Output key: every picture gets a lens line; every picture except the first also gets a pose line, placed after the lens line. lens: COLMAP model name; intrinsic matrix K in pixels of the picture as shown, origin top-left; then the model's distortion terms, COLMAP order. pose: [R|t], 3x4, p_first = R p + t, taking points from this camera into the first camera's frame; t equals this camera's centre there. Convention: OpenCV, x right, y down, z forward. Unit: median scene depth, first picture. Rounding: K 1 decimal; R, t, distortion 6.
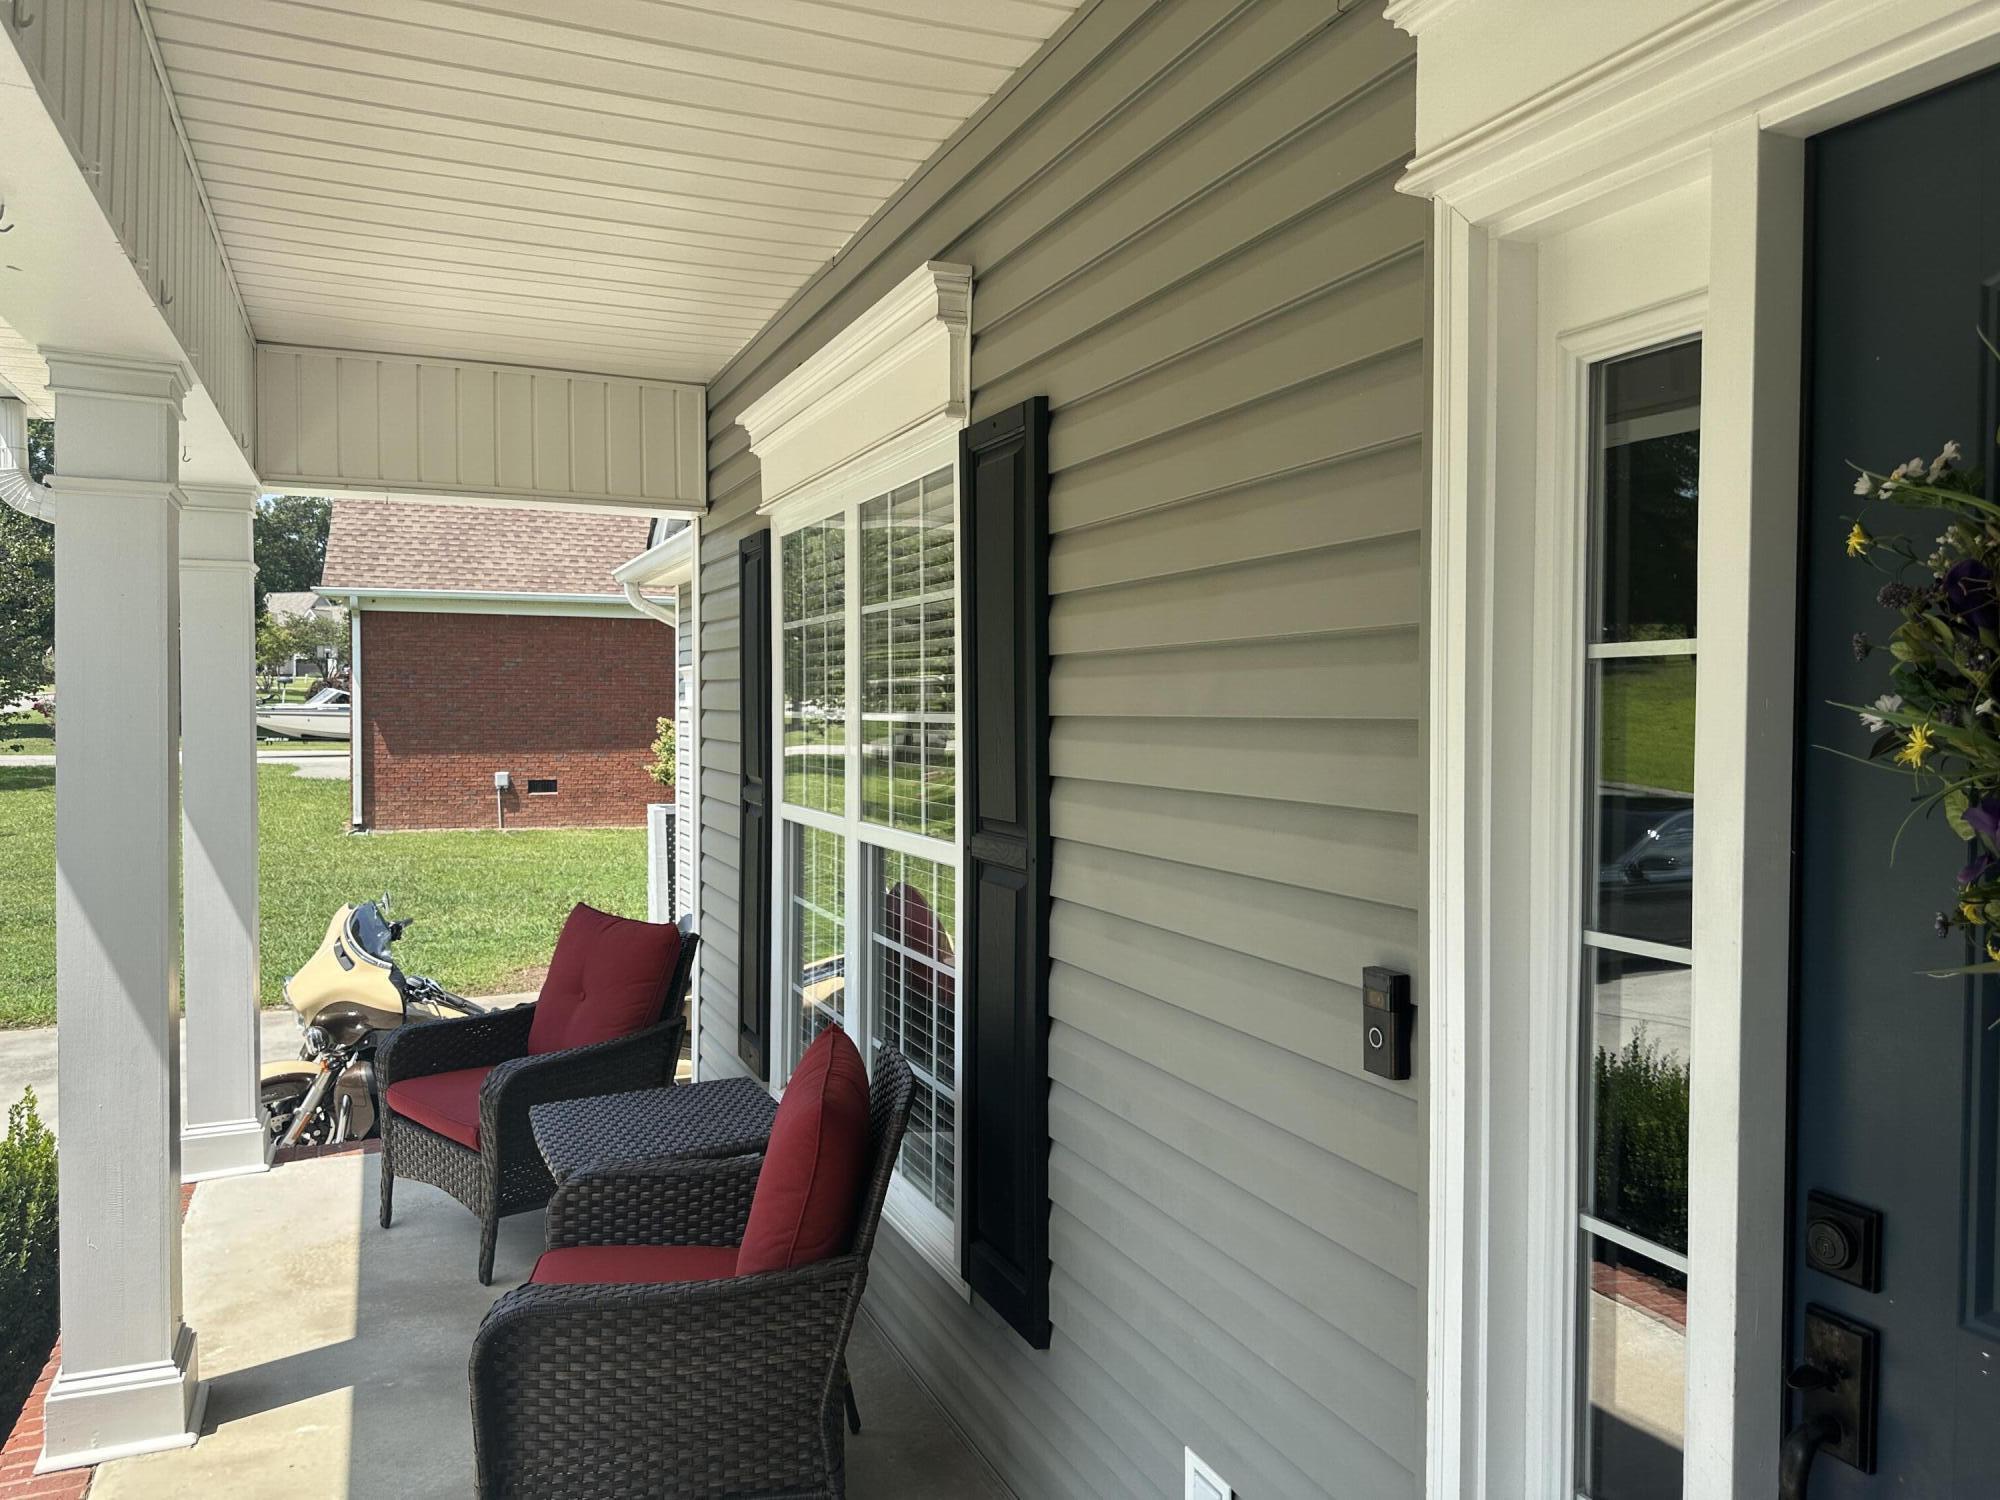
lens RADIAL K [[1409.5, 0, 1000.0], [0, 1409.5, 750.0], [0, 0, 1]] dist [0.075565, -0.109911]
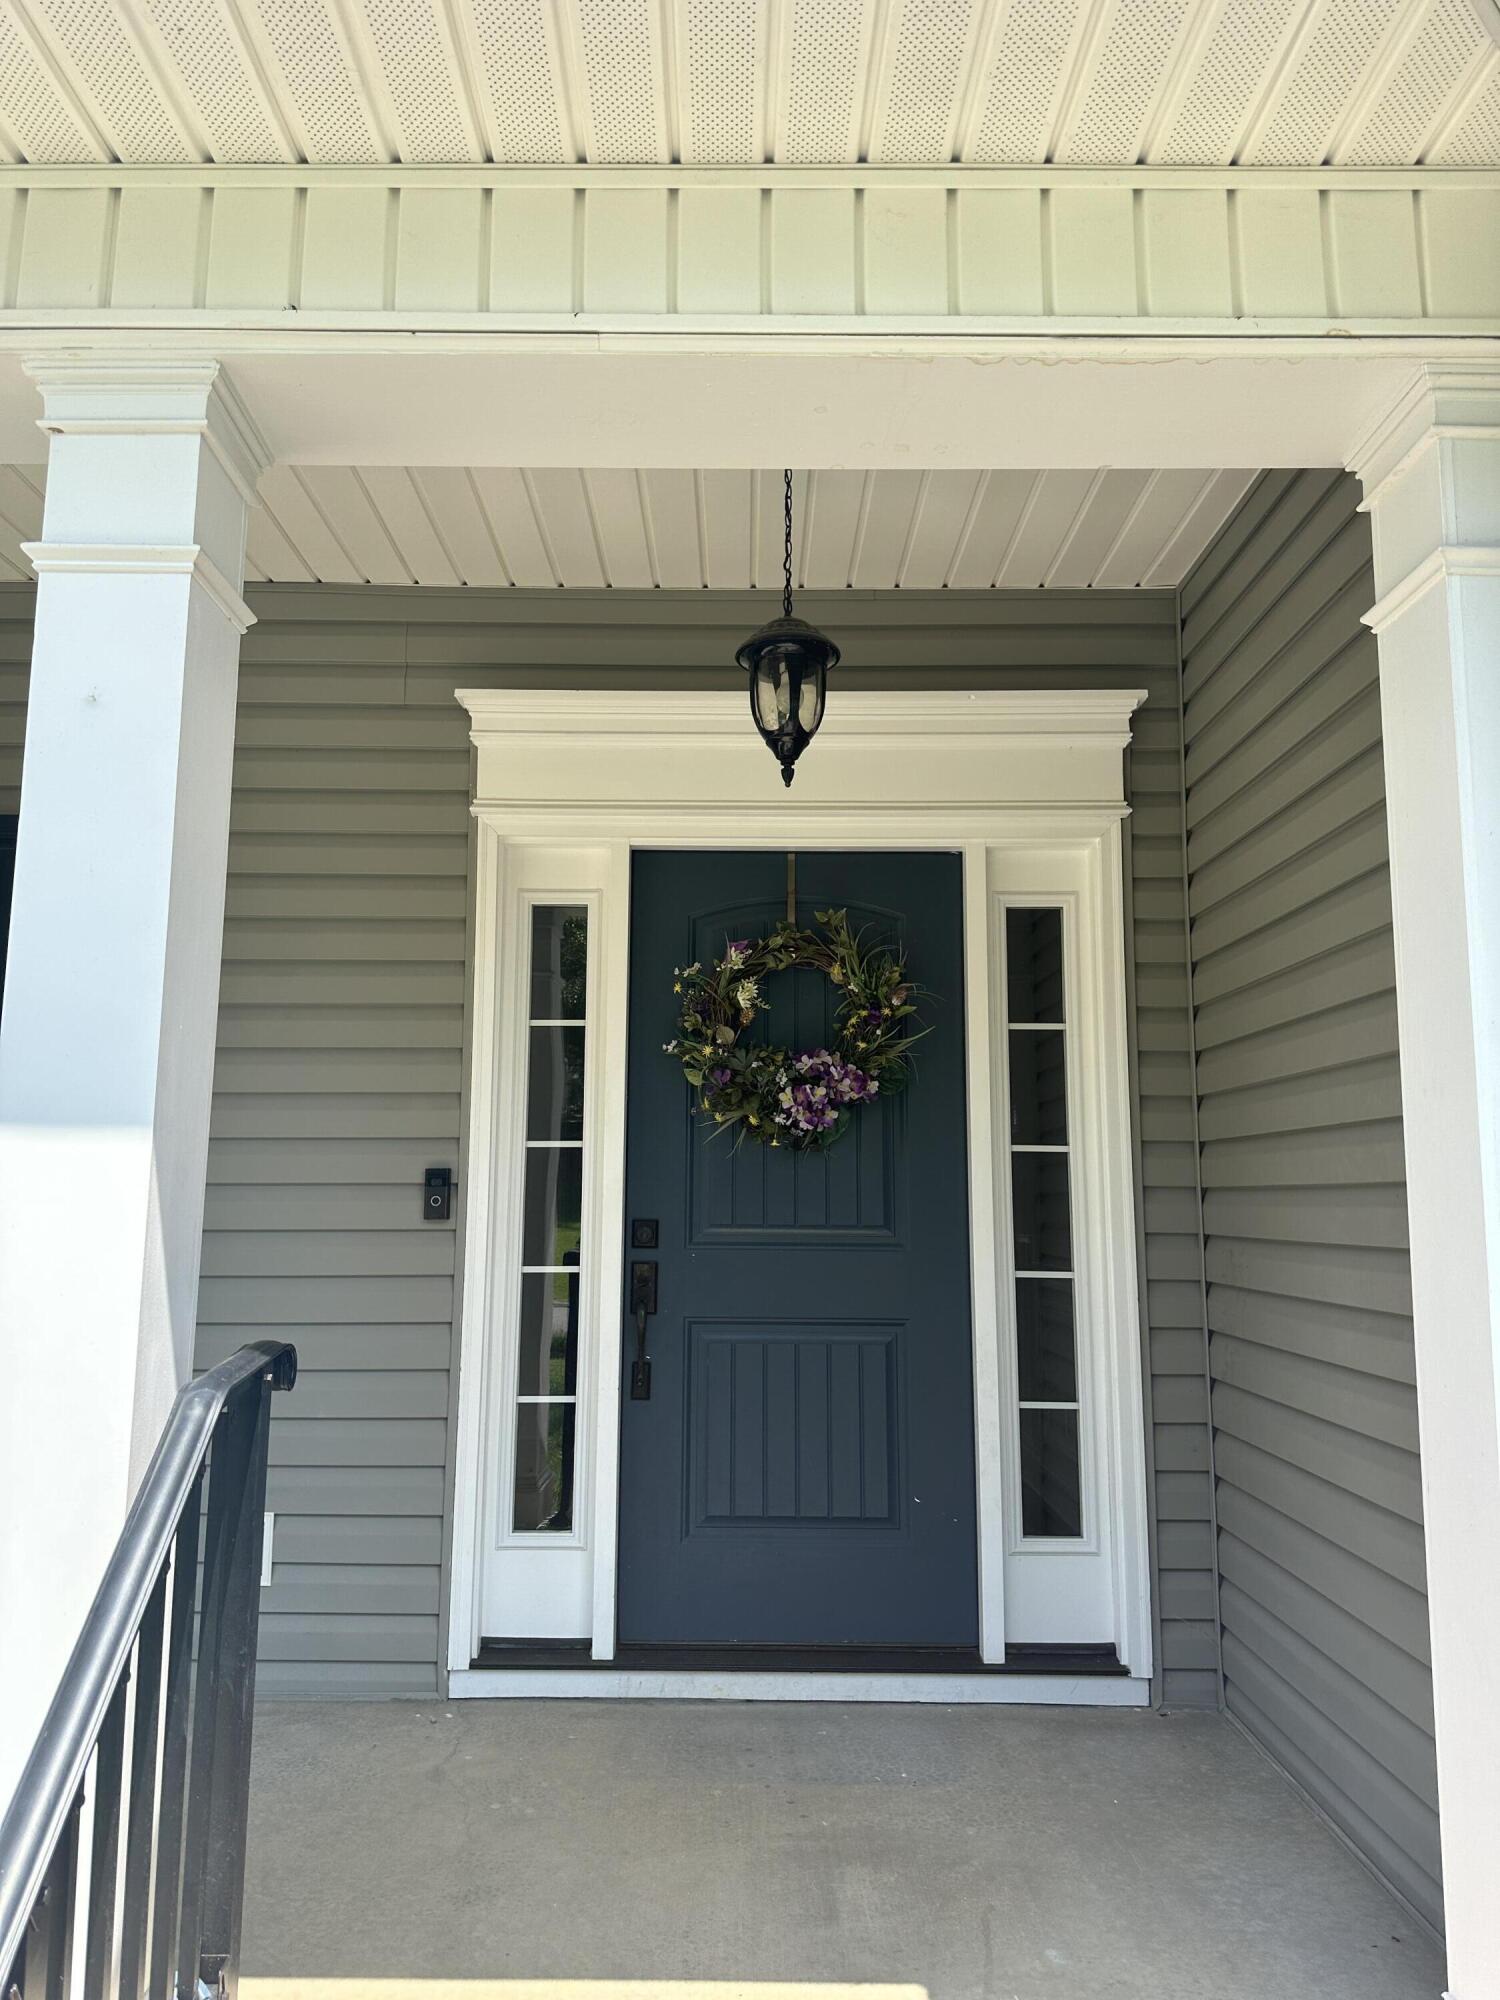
lens RADIAL K [[1409.5, 0, 750.0], [0, 1409.5, 1000.0], [0, 0, 1]] dist [0.075565, -0.109911]
pose [[0.367012, 0.125680, 0.921687, -1.536095], [0.030785, 0.988647, -0.147068, 0.236414], [-0.929707, 0.082350, 0.358976, -0.180163]]
